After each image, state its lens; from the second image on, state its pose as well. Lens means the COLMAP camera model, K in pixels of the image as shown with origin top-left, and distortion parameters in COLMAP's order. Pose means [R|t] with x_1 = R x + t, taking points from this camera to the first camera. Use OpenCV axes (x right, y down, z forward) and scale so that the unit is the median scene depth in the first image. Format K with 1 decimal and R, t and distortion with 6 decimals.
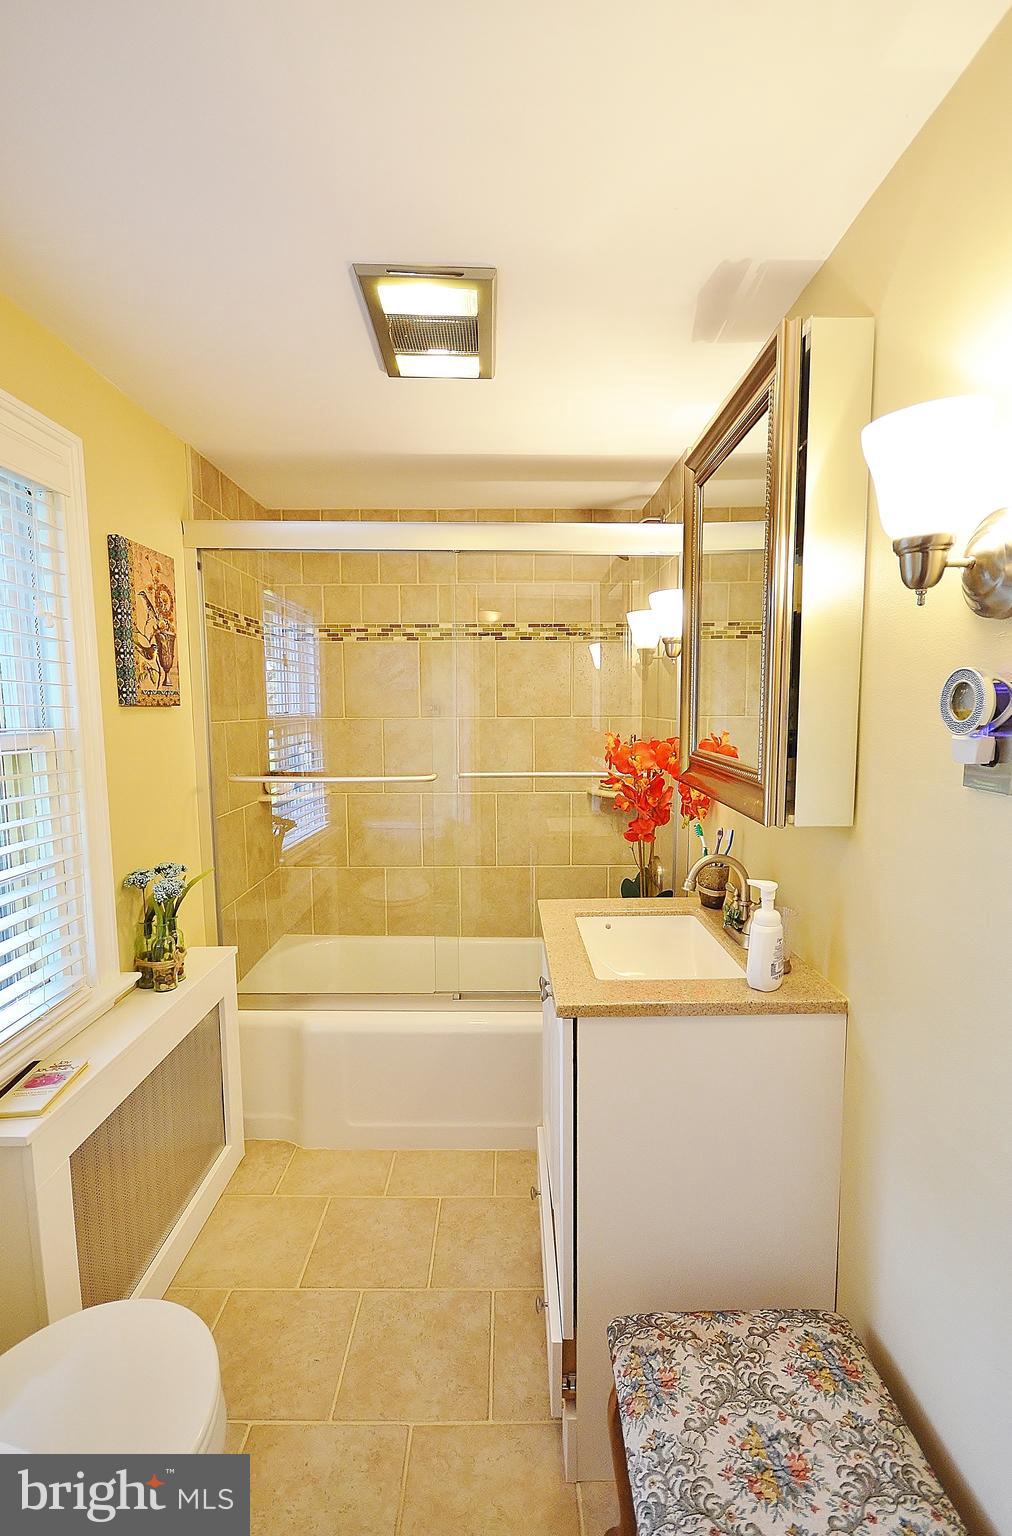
lens RADIAL K [[684.6, 0, 506.0], [0, 684.6, 768.0], [0, 0, 1]] dist [0.015459, -0.016900]
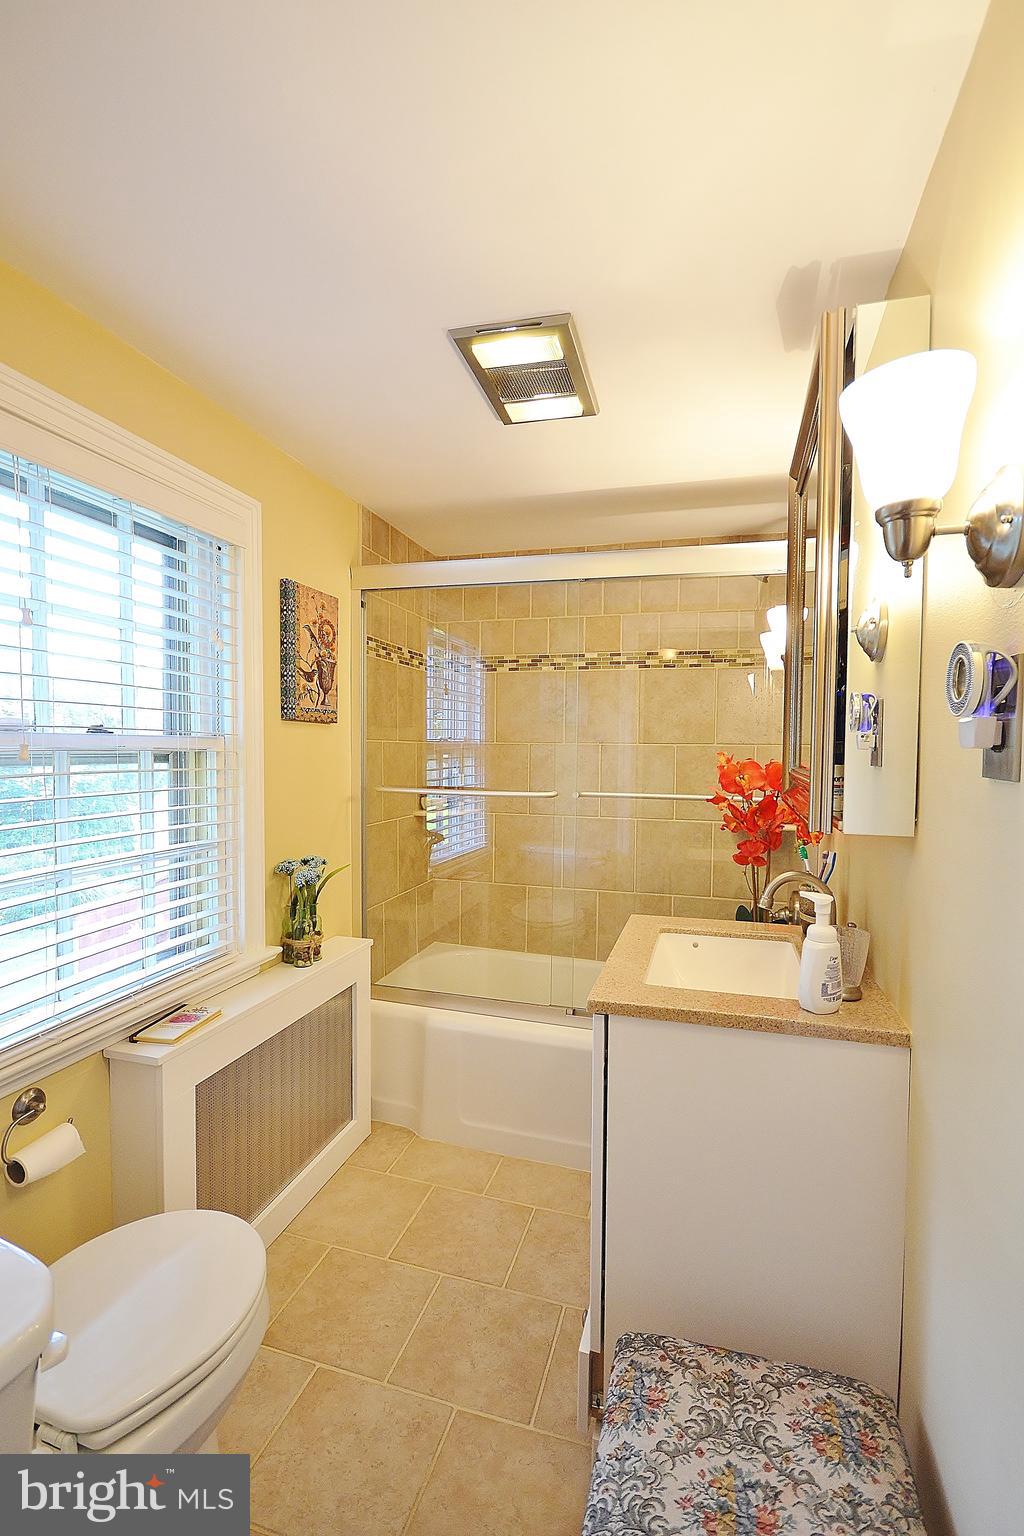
lens RADIAL K [[677.7, 0, 516.9], [0, 677.7, 767.9], [0, 0, 1]] dist [0.011545, -0.015569]
pose [[0.958258, 0.023395, -0.284946, 0.176930], [-0.041739, 0.997416, -0.058474, 0.047908], [0.282842, 0.067927, 0.956758, -0.007591]]
